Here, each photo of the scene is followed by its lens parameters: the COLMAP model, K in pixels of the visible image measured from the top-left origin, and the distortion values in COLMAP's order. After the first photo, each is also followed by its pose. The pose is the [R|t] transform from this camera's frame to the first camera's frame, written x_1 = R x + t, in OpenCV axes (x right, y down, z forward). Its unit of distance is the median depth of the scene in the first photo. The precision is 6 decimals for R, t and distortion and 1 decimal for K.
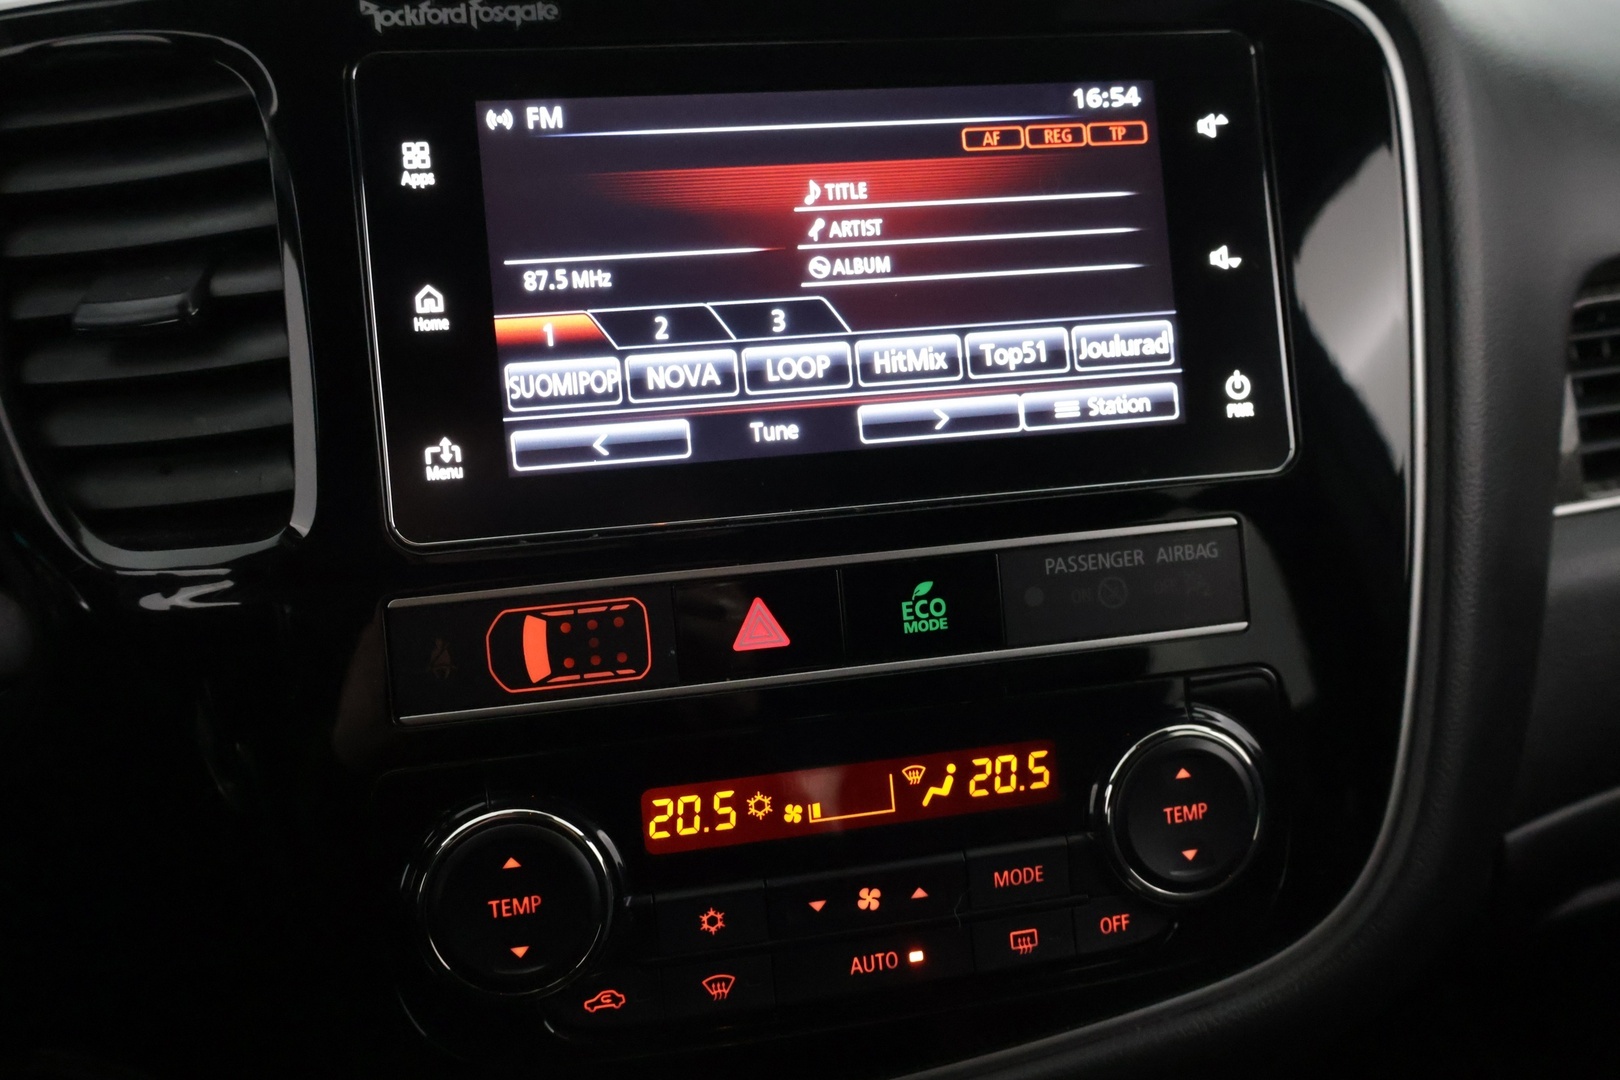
lens RADIAL K [[1497.4, 0, 810.0], [0, 1497.4, 540.0], [0, 0, 1]] dist [0.013991, 0.007256]
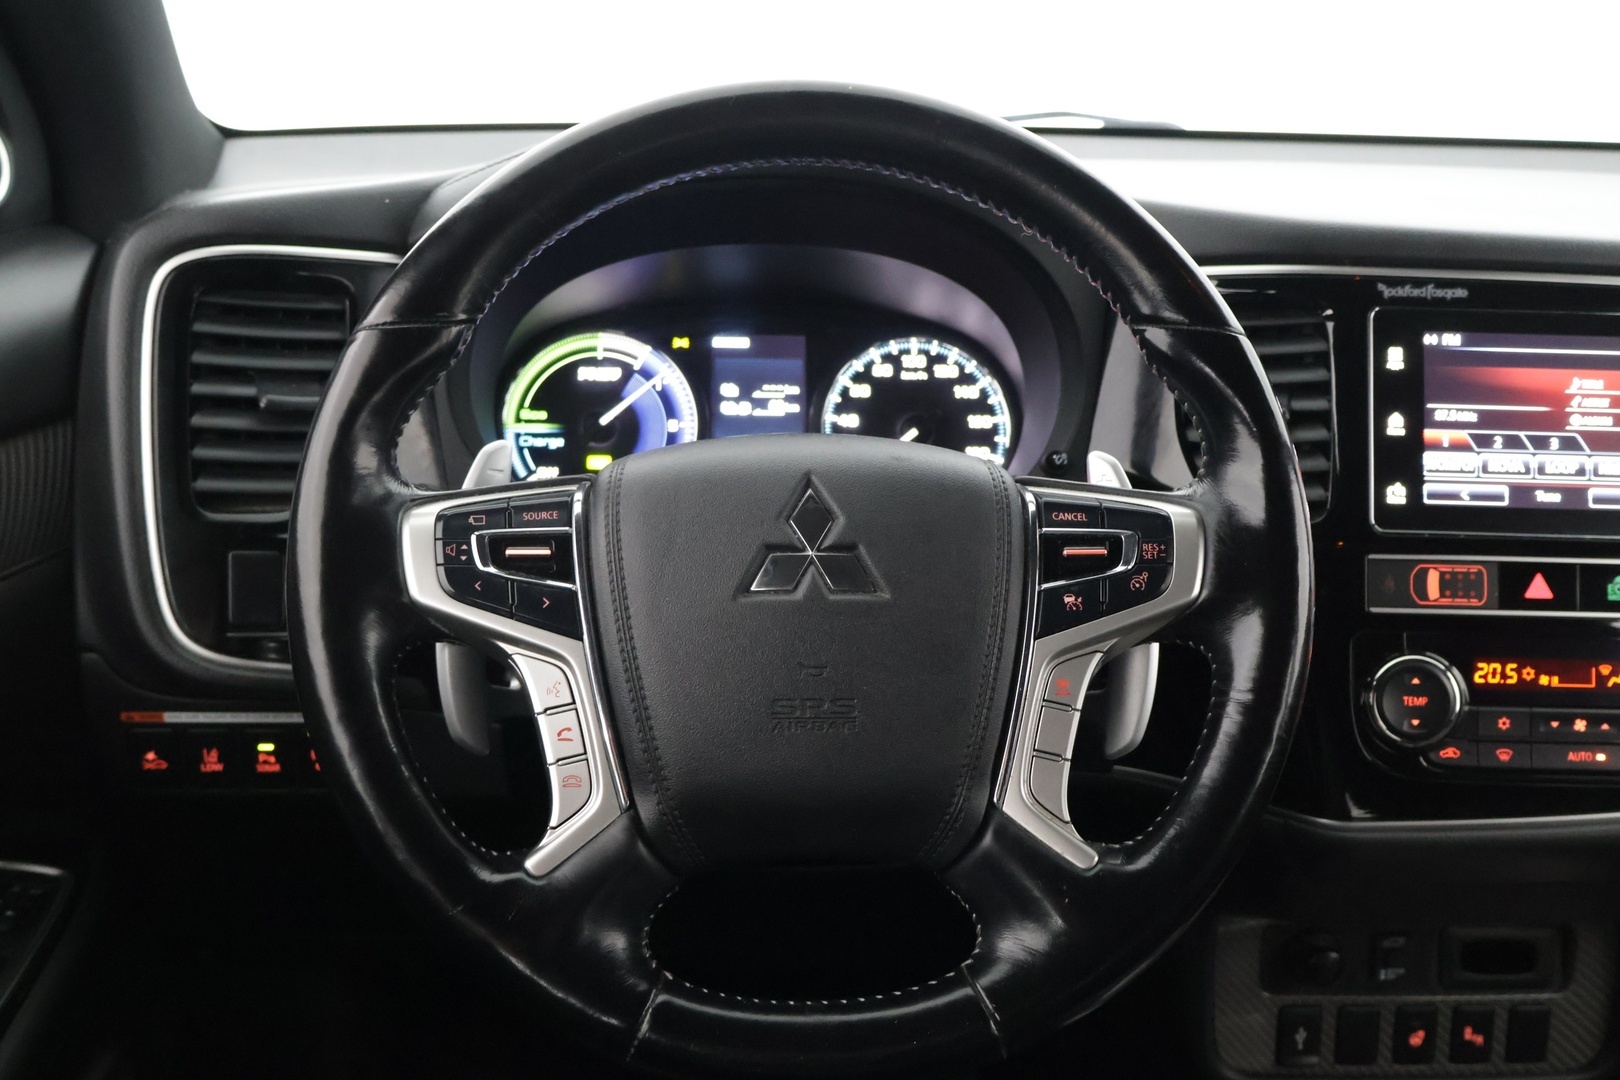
lens RADIAL K [[1646.6, 0, 801.3], [0, 1646.6, 544.9], [0, 0, 1]] dist [0.000645, 0.005721]
pose [[0.979283, 0.102507, -0.174636, -0.639652], [-0.114058, 0.991814, -0.057415, 0.245773], [0.167321, 0.076144, 0.982958, -1.426152]]
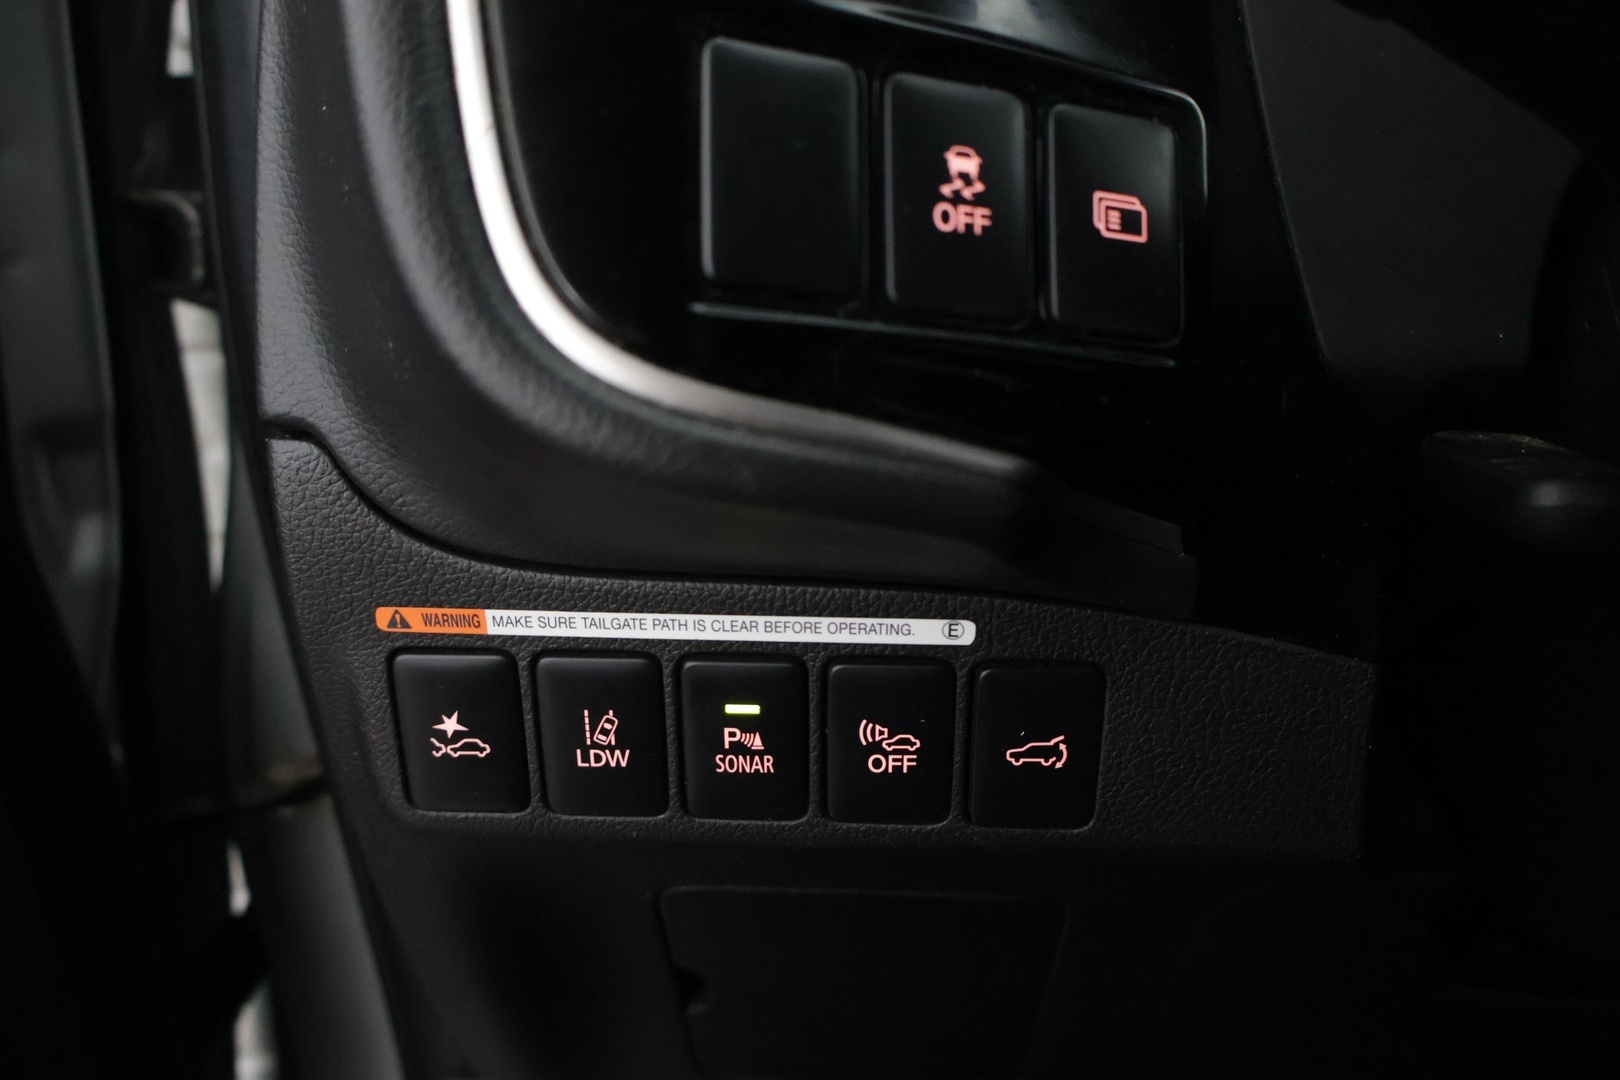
lens RADIAL K [[1356.8, 0, 810.0], [0, 1356.8, 540.0], [0, 0, 1]] dist [-0.004886, 0.010649]
pose [[0.947733, 0.103813, -0.301703, -1.533450], [-0.129222, 0.989453, -0.065459, 0.439788], [0.291725, 0.101024, 0.951152, 0.102117]]
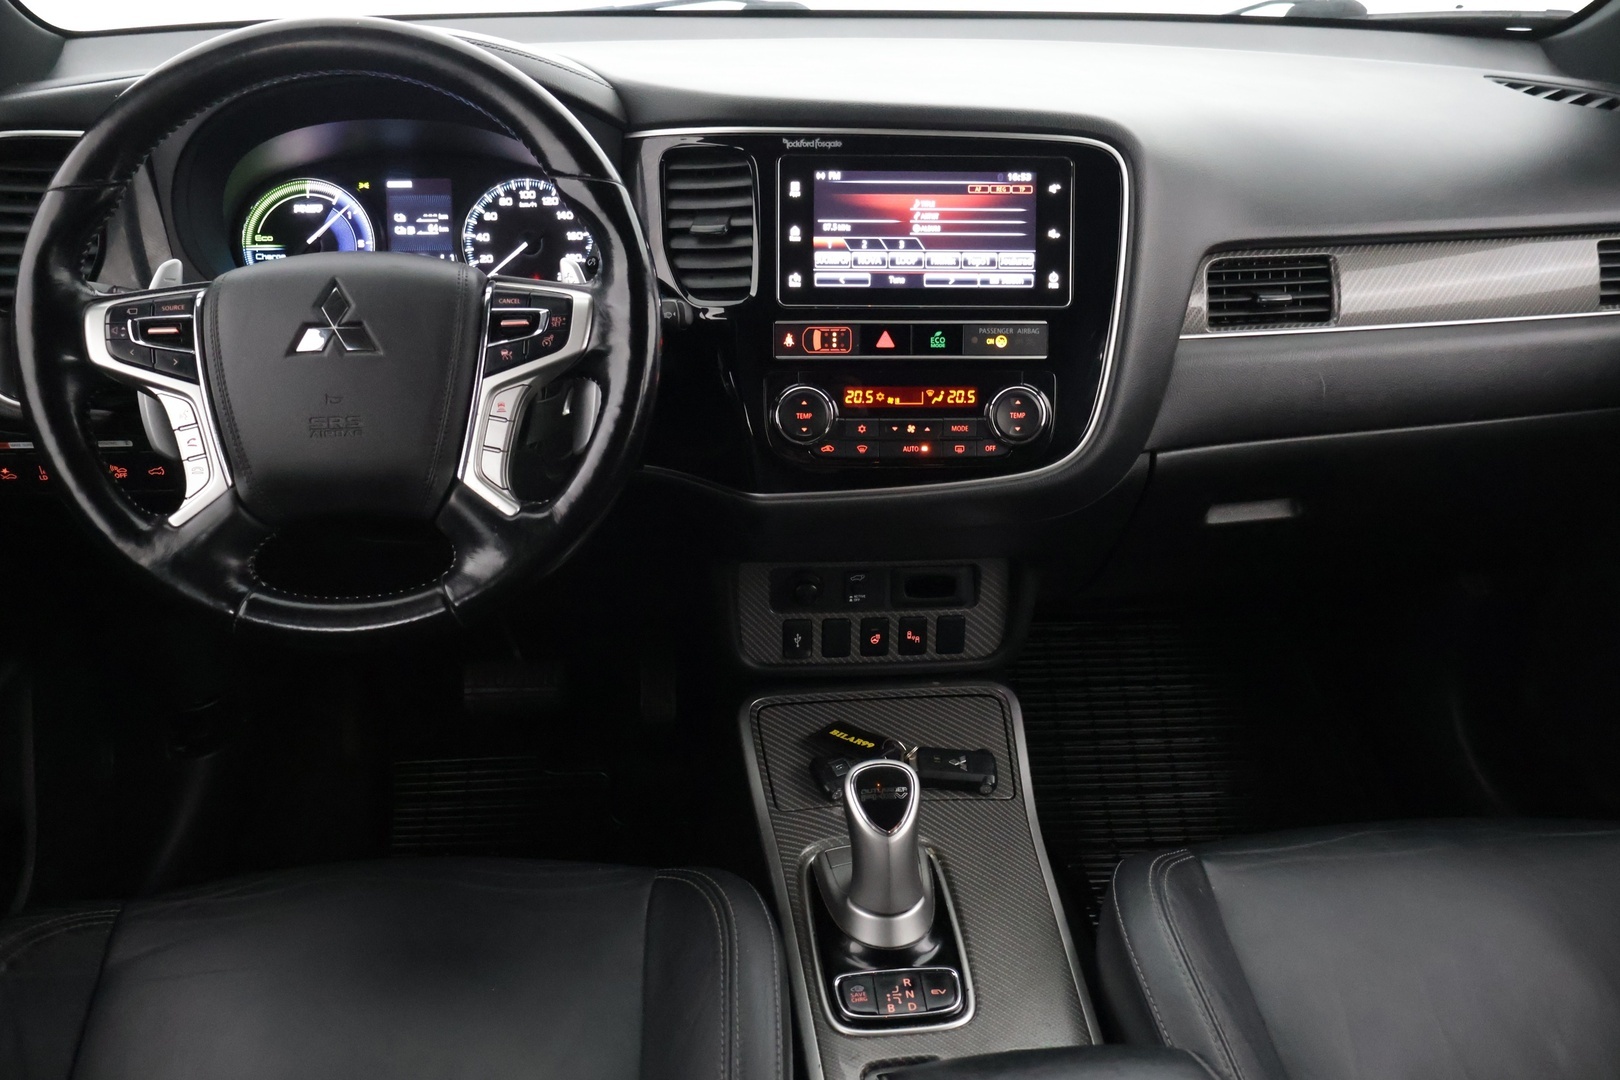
lens RADIAL K [[1356.8, 0, 810.0], [0, 1356.8, 540.0], [0, 0, 1]] dist [-0.004886, 0.010649]
pose [[0.982462, 0.105683, -0.153624, 0.298309], [-0.091494, 0.991101, 0.096686, 0.214264], [0.162475, -0.080935, 0.983388, -1.916793]]
